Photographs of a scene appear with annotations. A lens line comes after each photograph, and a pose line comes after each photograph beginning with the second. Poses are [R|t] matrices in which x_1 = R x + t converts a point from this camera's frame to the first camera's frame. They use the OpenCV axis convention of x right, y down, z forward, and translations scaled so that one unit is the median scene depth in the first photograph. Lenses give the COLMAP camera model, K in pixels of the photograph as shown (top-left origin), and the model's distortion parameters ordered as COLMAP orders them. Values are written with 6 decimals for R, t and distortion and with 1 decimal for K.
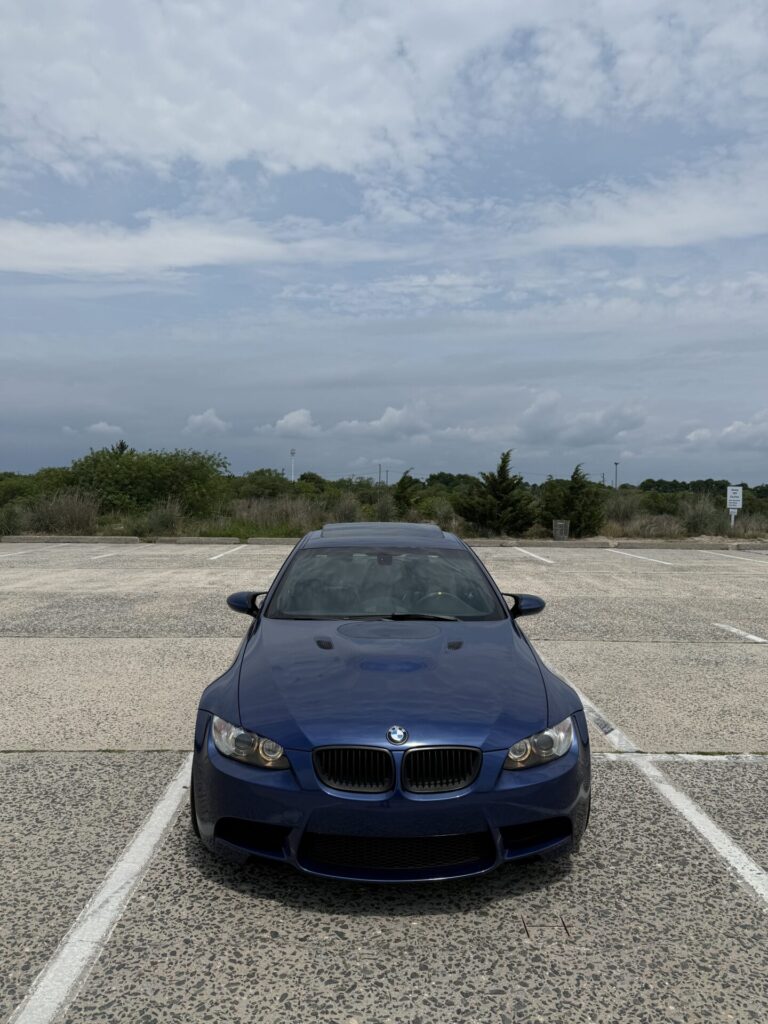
lens RADIAL K [[752.0, 0, 384.0], [0, 752.0, 512.0], [0, 0, 1]] dist [0.007262, -0.007618]
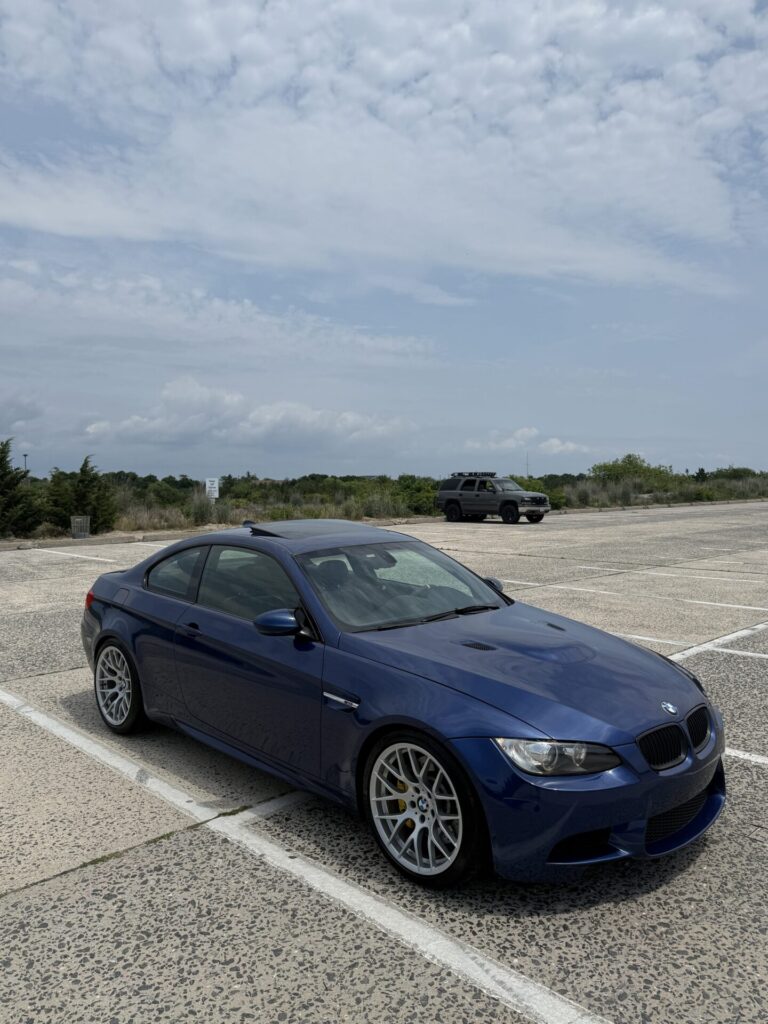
lens RADIAL K [[752.0, 0, 384.0], [0, 752.0, 512.0], [0, 0, 1]] dist [0.007262, -0.007618]
pose [[0.737800, -0.042981, 0.673650, -0.624901], [0.036386, 0.999052, 0.023891, -0.015702], [-0.674038, 0.006885, 0.738664, 0.294135]]
